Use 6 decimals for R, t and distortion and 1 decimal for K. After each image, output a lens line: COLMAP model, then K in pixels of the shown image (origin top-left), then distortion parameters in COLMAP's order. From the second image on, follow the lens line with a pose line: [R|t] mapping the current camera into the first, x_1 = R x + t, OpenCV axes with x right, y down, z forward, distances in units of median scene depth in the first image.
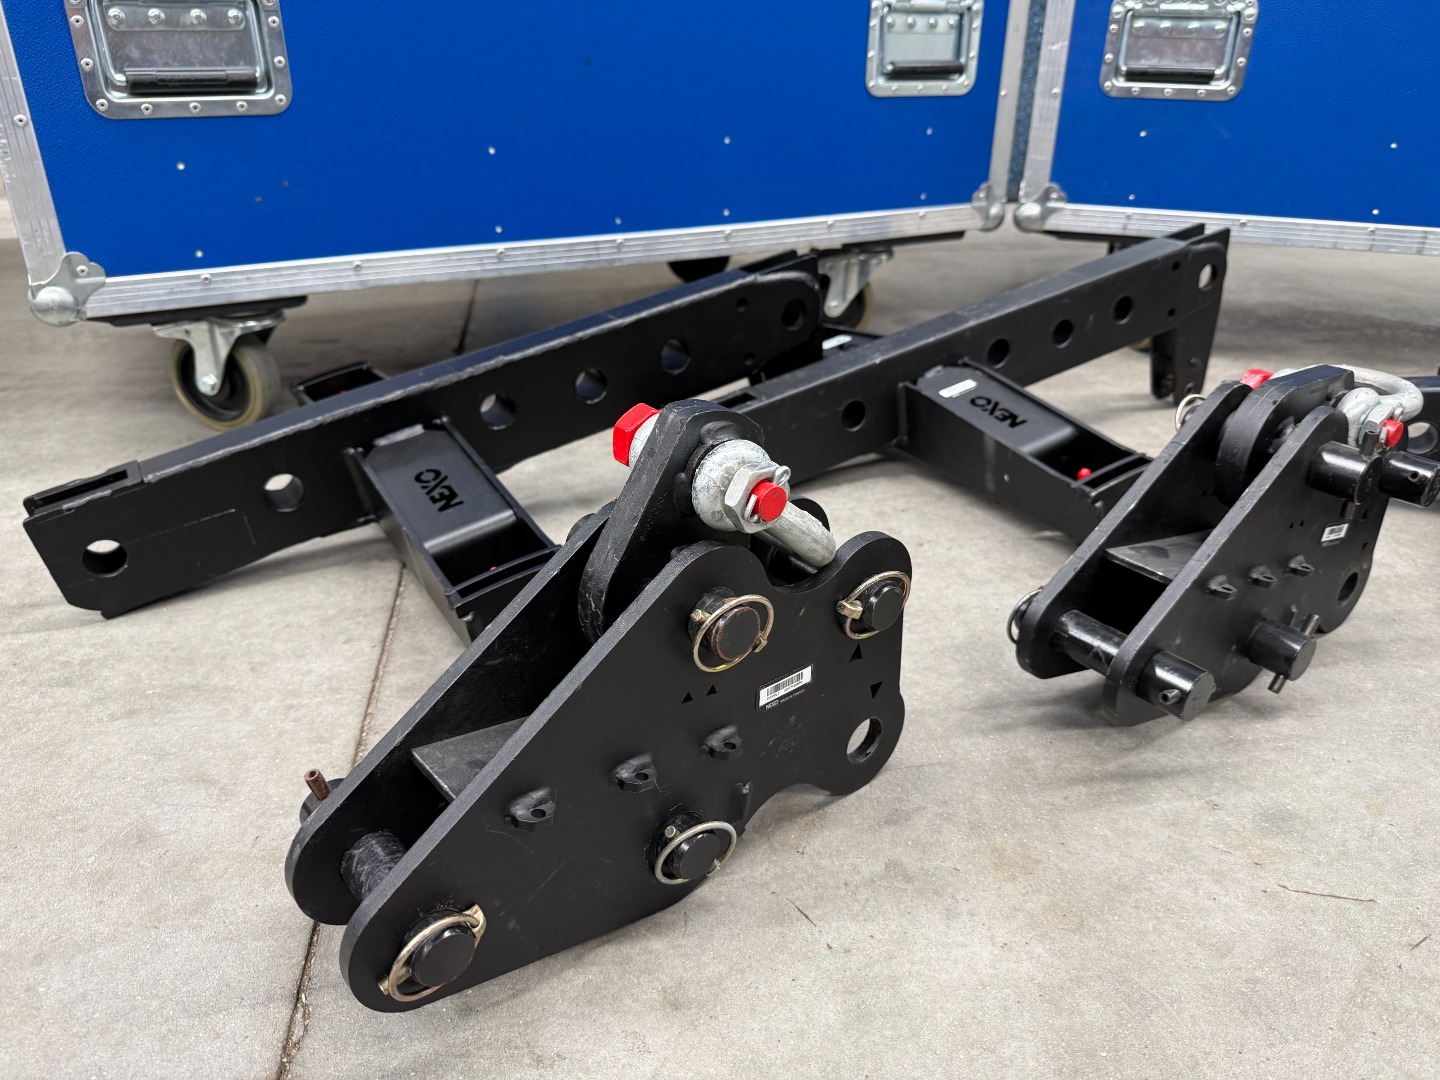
lens RADIAL K [[1014.9, 0, 713.5], [0, 1014.9, 541.0], [0, 0, 1]] dist [0.022843, -0.050847]
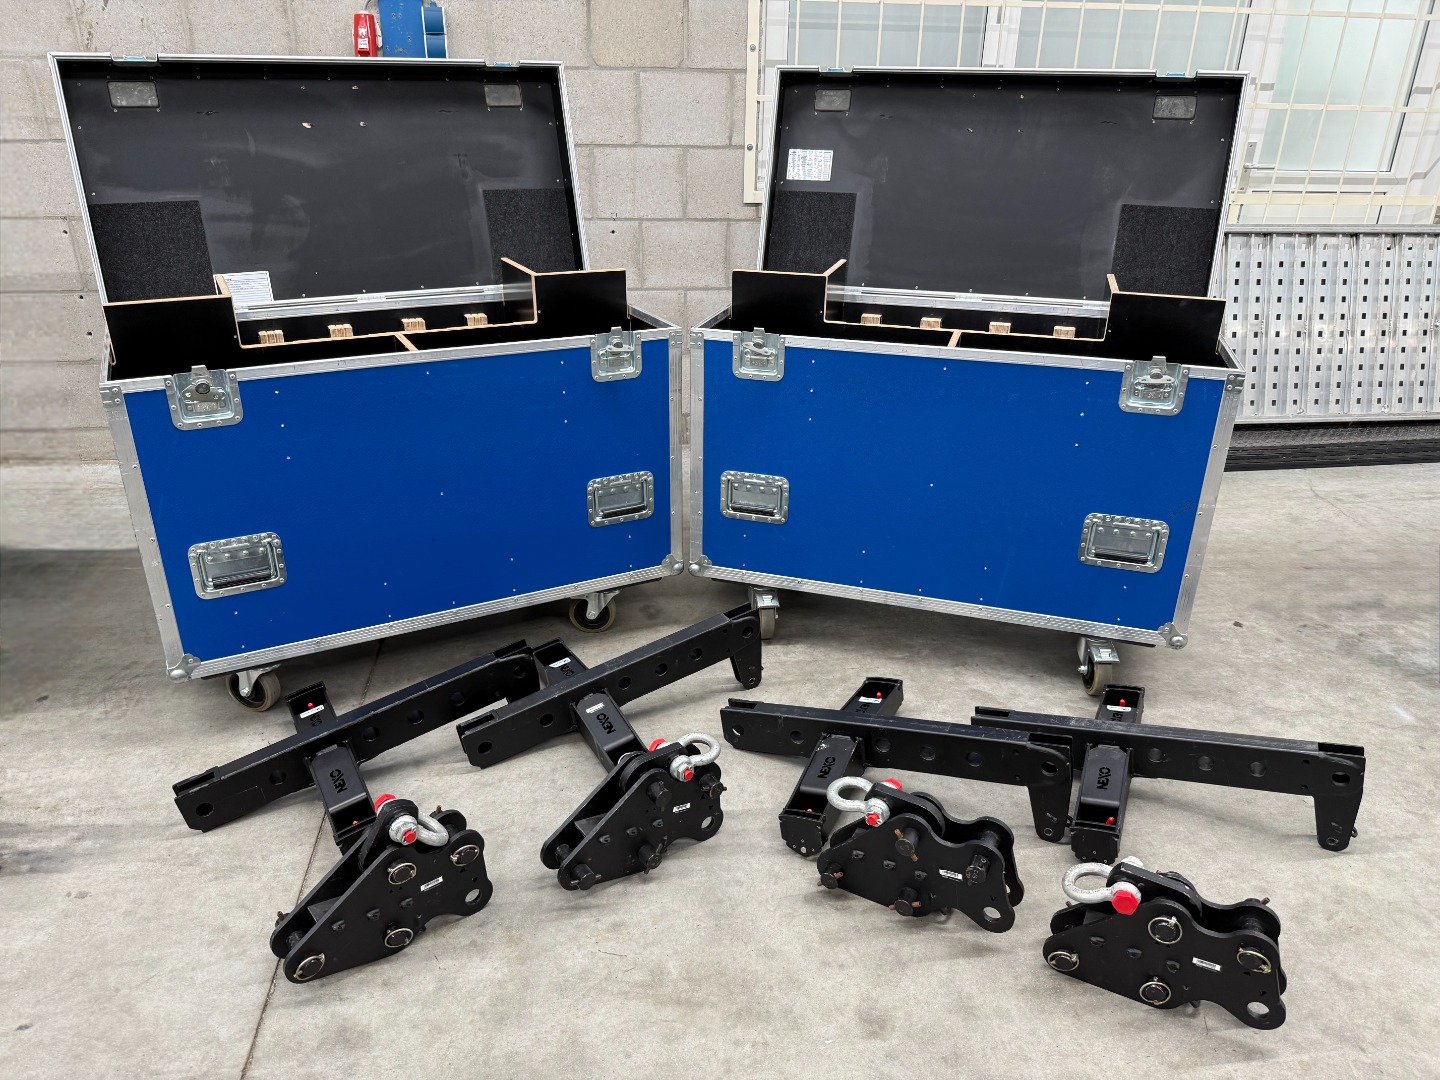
lens RADIAL K [[1014.9, 0, 713.5], [0, 1014.9, 541.0], [0, 0, 1]] dist [0.022843, -0.050847]
pose [[0.999852, 0.003636, -0.016827, 0.785372], [-0.004356, 0.999067, -0.042961, -0.617550], [0.016655, 0.043028, 0.998935, -1.710320]]
